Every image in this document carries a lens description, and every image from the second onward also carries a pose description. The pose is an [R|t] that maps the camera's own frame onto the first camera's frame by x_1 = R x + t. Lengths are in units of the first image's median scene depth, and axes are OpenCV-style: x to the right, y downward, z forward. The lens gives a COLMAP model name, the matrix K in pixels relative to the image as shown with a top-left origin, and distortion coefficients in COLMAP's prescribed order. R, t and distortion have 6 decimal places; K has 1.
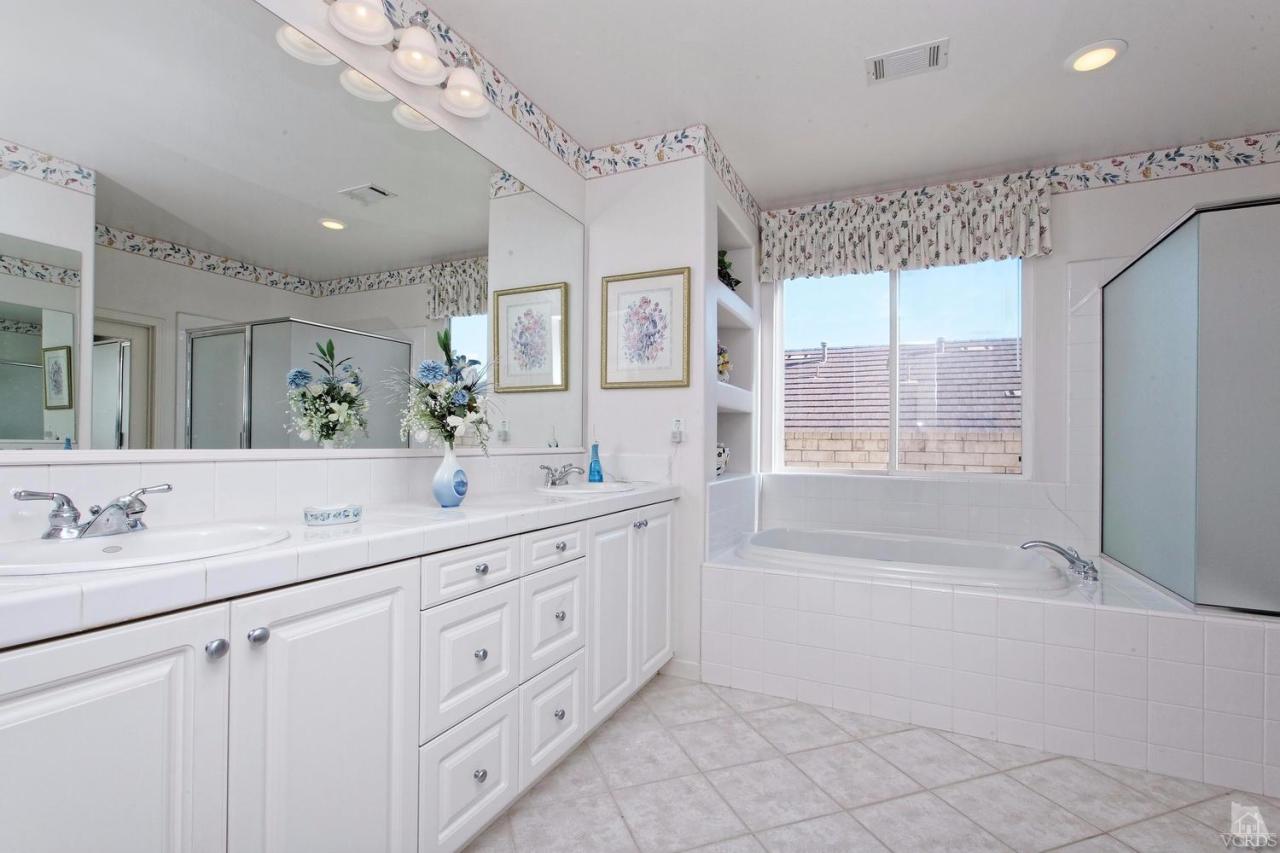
lens RADIAL K [[600.5, 0, 629.2], [0, 600.5, 429.5], [0, 0, 1]] dist [-0.001334, 0.000846]
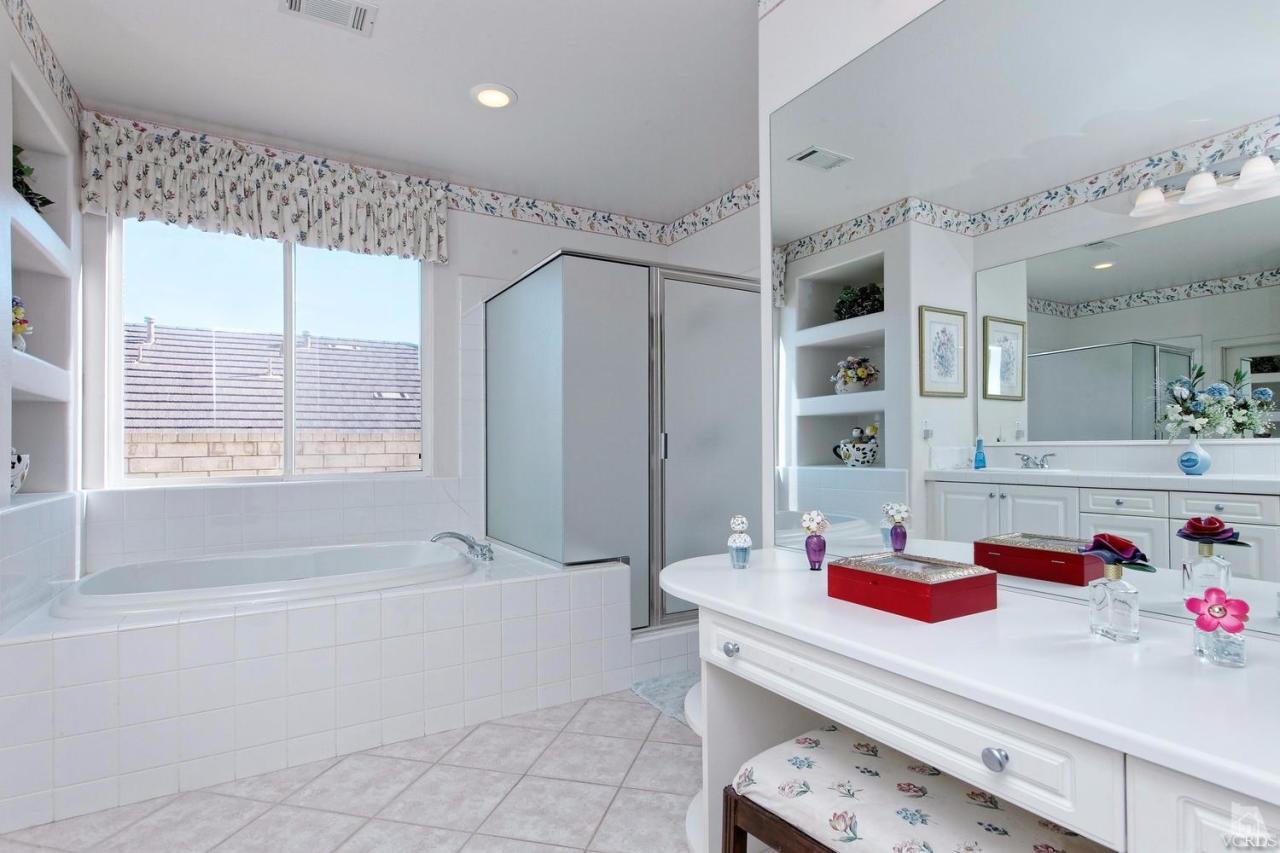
lens RADIAL K [[638.9, 0, 673.8], [0, 638.9, 428.3], [0, 0, 1]] dist [0.006613, -0.002615]
pose [[0.540193, 0.001638, 0.841539, -0.036253], [0.002488, 0.999991, -0.003544, 0.006698], [-0.841537, 0.004009, 0.540184, 0.042804]]
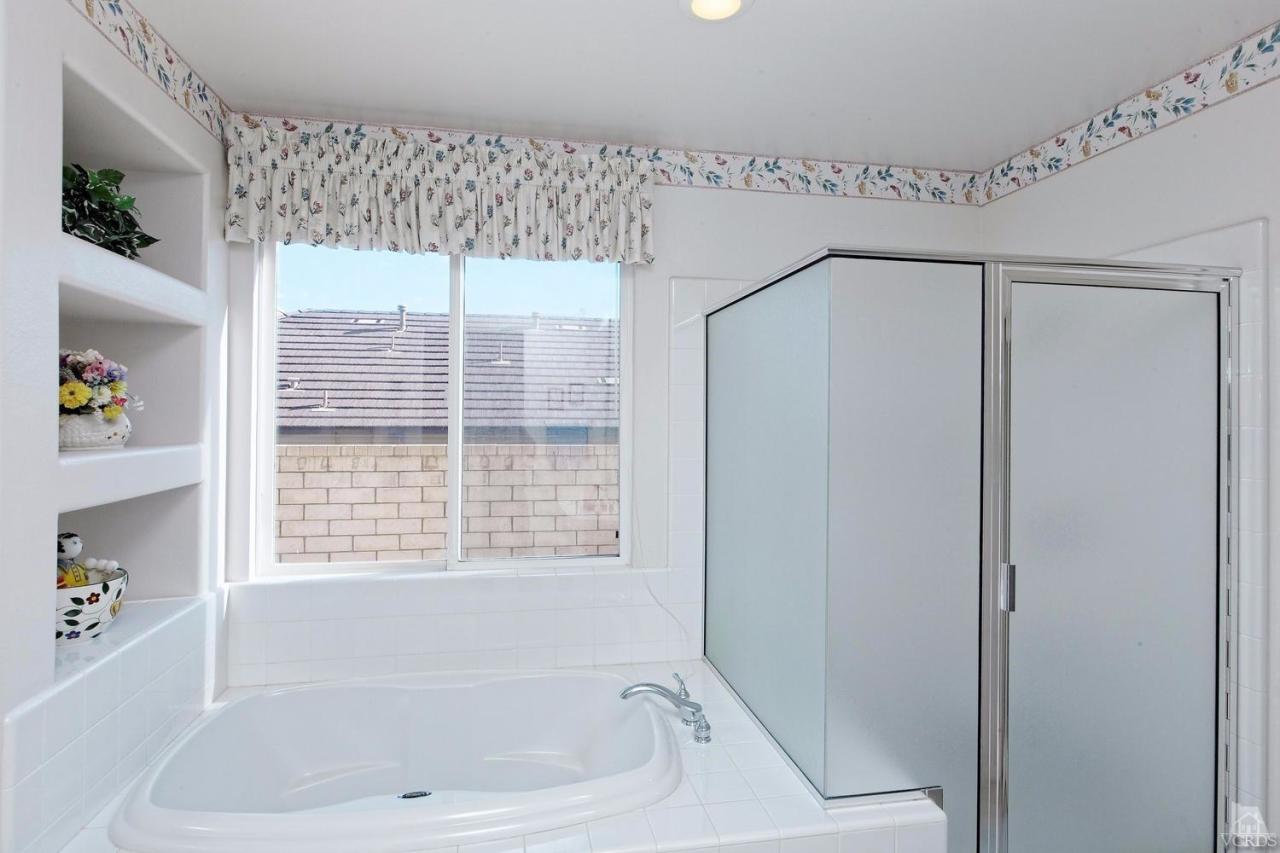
lens RADIAL K [[751.5, 0, 665.8], [0, 751.5, 427.2], [0, 0, 1]] dist [-0.009328, 0.008910]
pose [[0.795436, -0.002940, 0.606031, 0.137255], [-0.006988, 0.999877, 0.014023, -0.095987], [-0.605998, -0.015389, 0.795317, 0.227573]]
